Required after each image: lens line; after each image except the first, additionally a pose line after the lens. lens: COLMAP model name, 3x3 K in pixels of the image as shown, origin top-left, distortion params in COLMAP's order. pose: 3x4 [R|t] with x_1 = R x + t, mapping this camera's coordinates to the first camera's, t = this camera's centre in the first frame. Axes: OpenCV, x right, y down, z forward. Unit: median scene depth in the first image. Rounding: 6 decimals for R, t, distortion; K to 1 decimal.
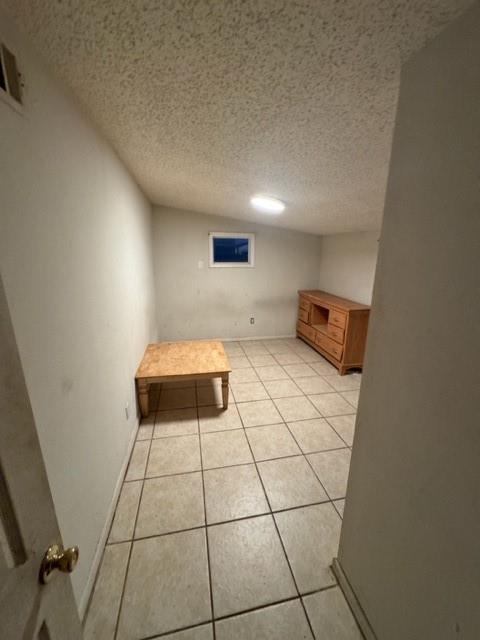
lens RADIAL K [[254.6, 0, 239.9], [0, 254.6, 320.2], [0, 0, 1]] dist [-0.002268, -0.000190]
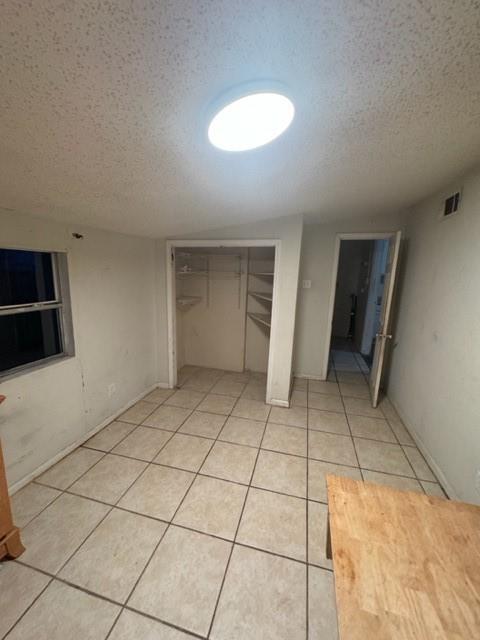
lens RADIAL K [[254.6, 0, 238.7], [0, 254.6, 319.0], [0, 0, 1]] dist [-0.002268, -0.000190]
pose [[-0.895615, -0.113581, 0.430085, -0.067924], [0.077368, 0.912342, 0.402053, -0.385384], [-0.438050, 0.393360, -0.808320, 1.549207]]
